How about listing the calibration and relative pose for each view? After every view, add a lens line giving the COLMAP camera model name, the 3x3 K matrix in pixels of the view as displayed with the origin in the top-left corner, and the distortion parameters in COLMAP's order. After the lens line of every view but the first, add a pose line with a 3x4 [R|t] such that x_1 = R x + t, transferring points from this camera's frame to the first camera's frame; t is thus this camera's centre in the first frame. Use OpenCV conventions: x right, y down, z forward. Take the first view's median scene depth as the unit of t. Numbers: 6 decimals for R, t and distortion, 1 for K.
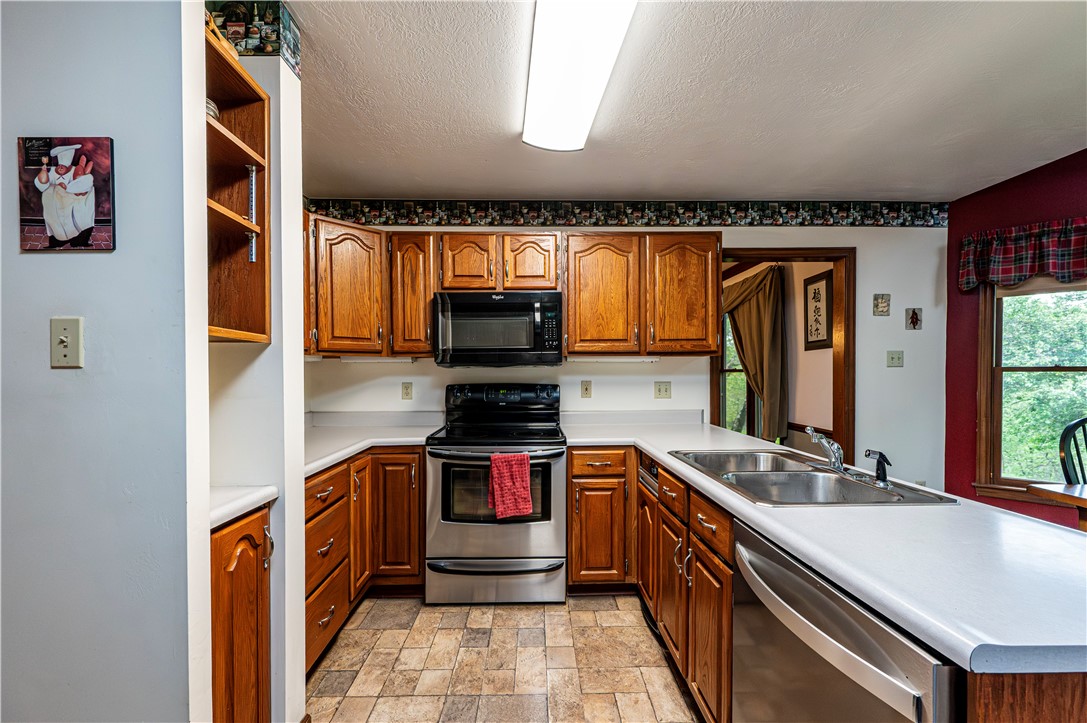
lens RADIAL K [[458.4, 0, 538.7], [0, 458.4, 372.6], [0, 0, 1]] dist [0.008971, -0.000190]
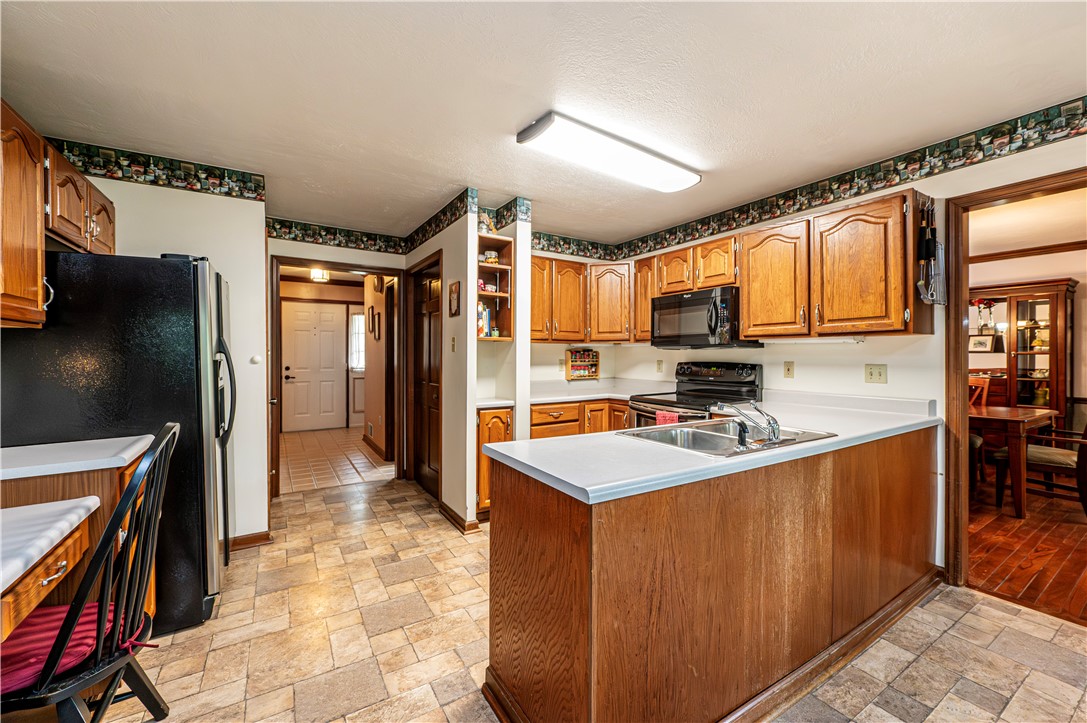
lens RADIAL K [[430.6, 0, 547.2], [0, 430.6, 354.7], [0, 0, 1]] dist [-0.000318, 0.000055]
pose [[0.513809, 0.005227, -0.857889, 0.693149], [-0.001083, 0.999985, 0.005444, -0.002658], [0.857904, -0.001868, 0.513807, 0.016565]]
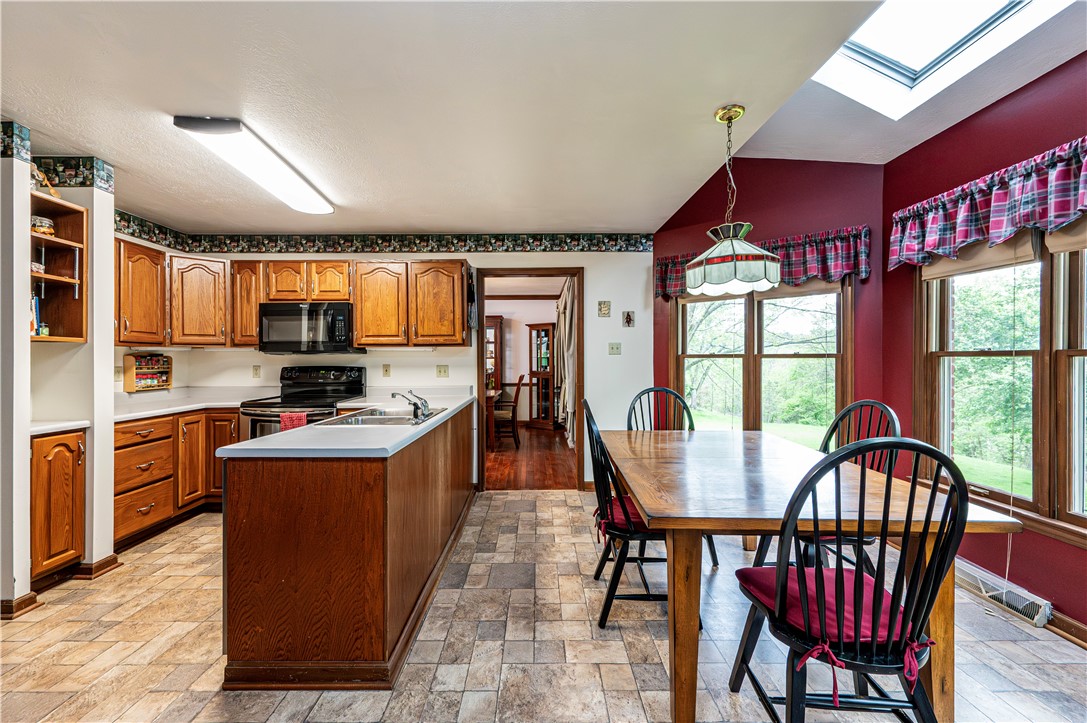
lens RADIAL K [[445.9, 0, 532.0], [0, 445.9, 357.2], [0, 0, 1]] dist [-0.001483, -0.000243]
pose [[0.999792, 0.000041, -0.020389, 0.593497], [-0.000099, 0.999996, -0.002814, -0.000481], [0.020389, 0.002816, 0.999788, -0.346351]]
